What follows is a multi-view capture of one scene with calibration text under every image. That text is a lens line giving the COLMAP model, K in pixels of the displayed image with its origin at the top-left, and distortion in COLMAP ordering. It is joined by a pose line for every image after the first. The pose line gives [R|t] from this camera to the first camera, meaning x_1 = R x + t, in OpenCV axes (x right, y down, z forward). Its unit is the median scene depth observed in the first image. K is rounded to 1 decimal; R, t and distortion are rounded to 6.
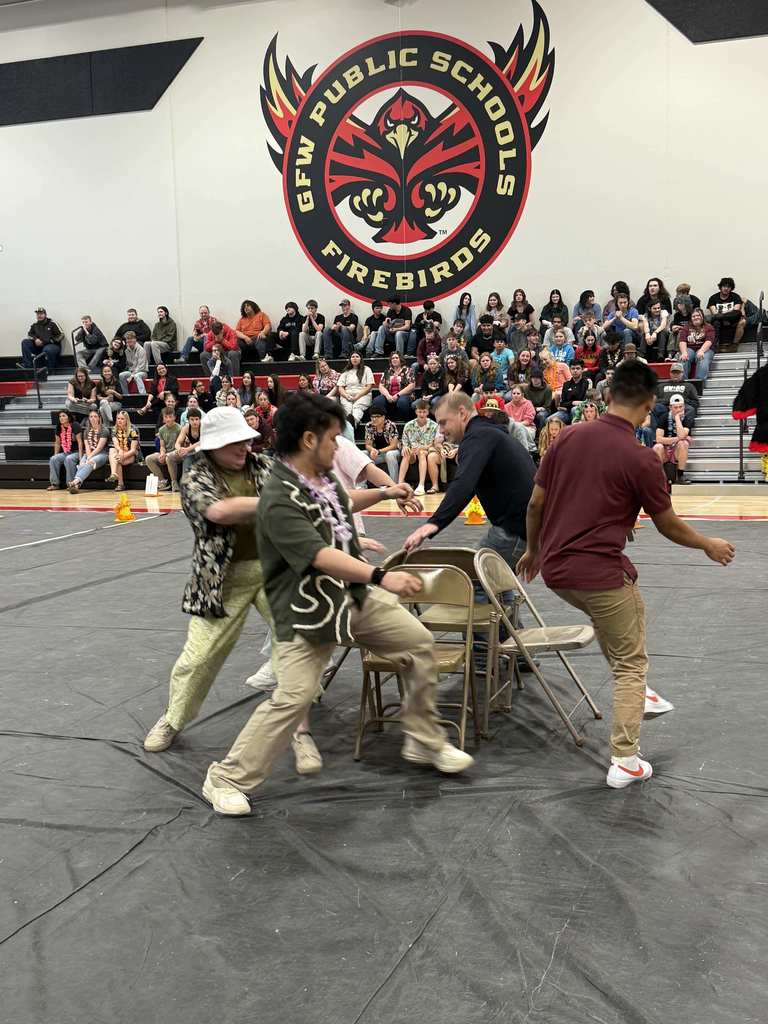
lens RADIAL K [[1253.6, 0, 384.0], [0, 1253.6, 512.0], [0, 0, 1]] dist [0.251795, -0.577913]
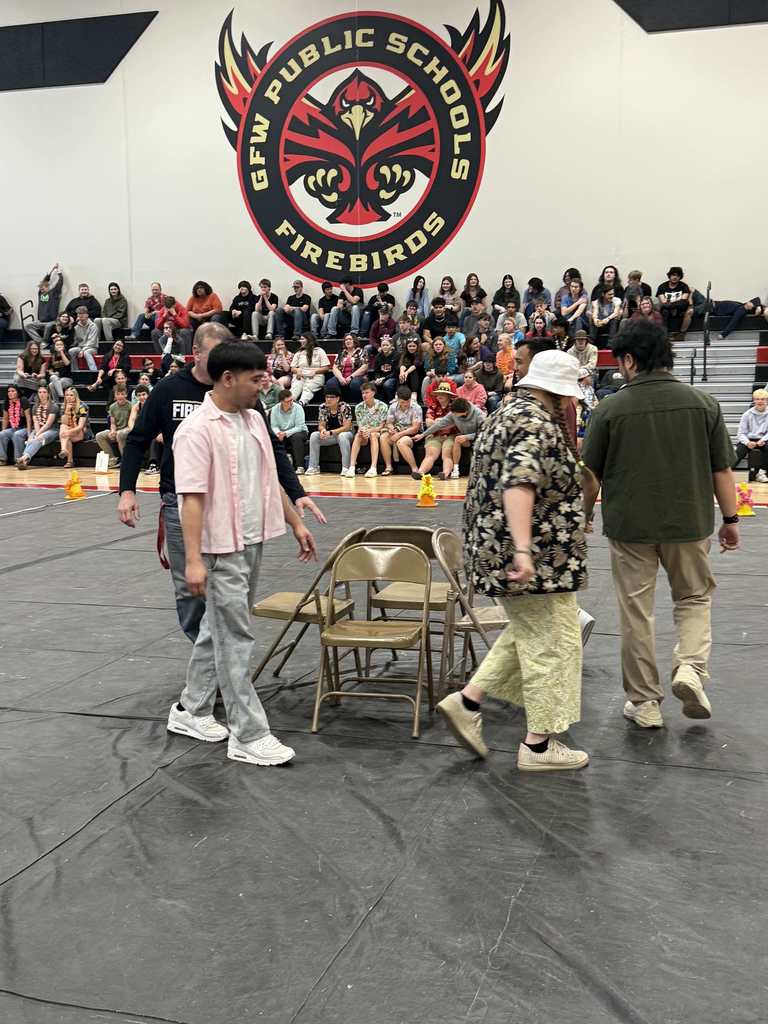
lens RADIAL K [[1253.6, 0, 384.0], [0, 1253.6, 512.0], [0, 0, 1]] dist [0.251795, -0.577913]
pose [[0.999017, 0.013749, 0.042132, -0.002978], [-0.014326, 0.999807, 0.013427, 0.000886], [-0.041939, -0.014018, 0.999022, -0.004409]]
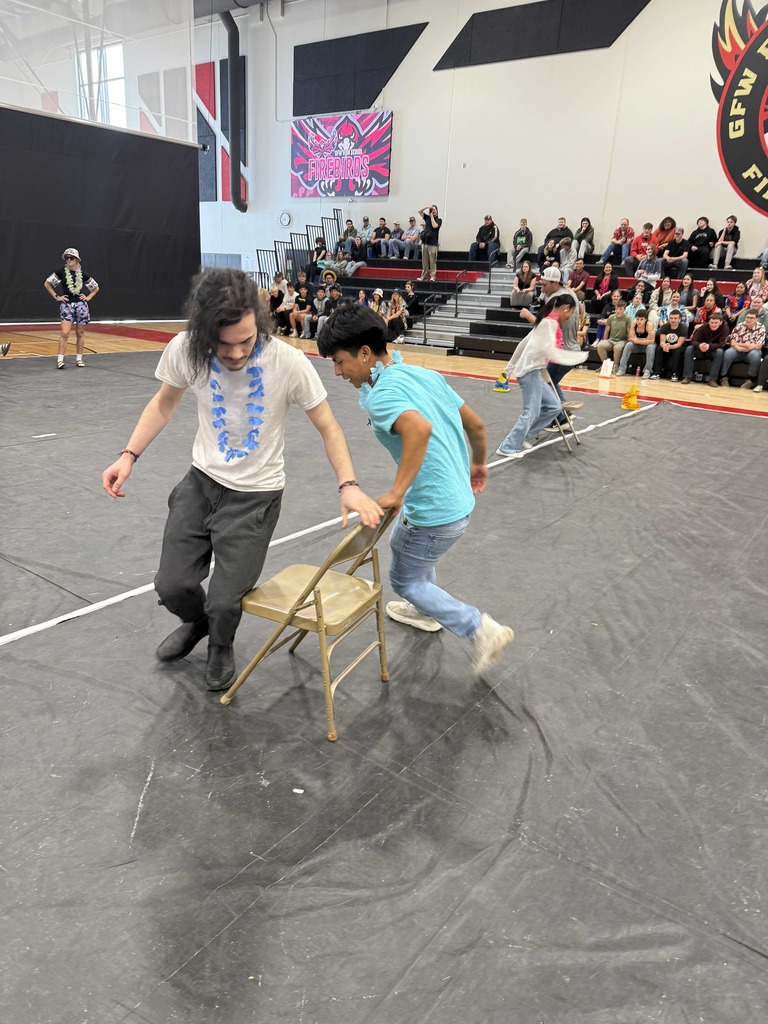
lens RADIAL K [[730.2, 0, 384.0], [0, 730.2, 512.0], [0, 0, 1]] dist [0.005466, -0.007800]
pose [[0.957476, 0.156075, -0.242653, -0.161062], [-0.103841, 0.971105, 0.214876, -0.012558], [0.269179, -0.180542, 0.946017, 0.219185]]
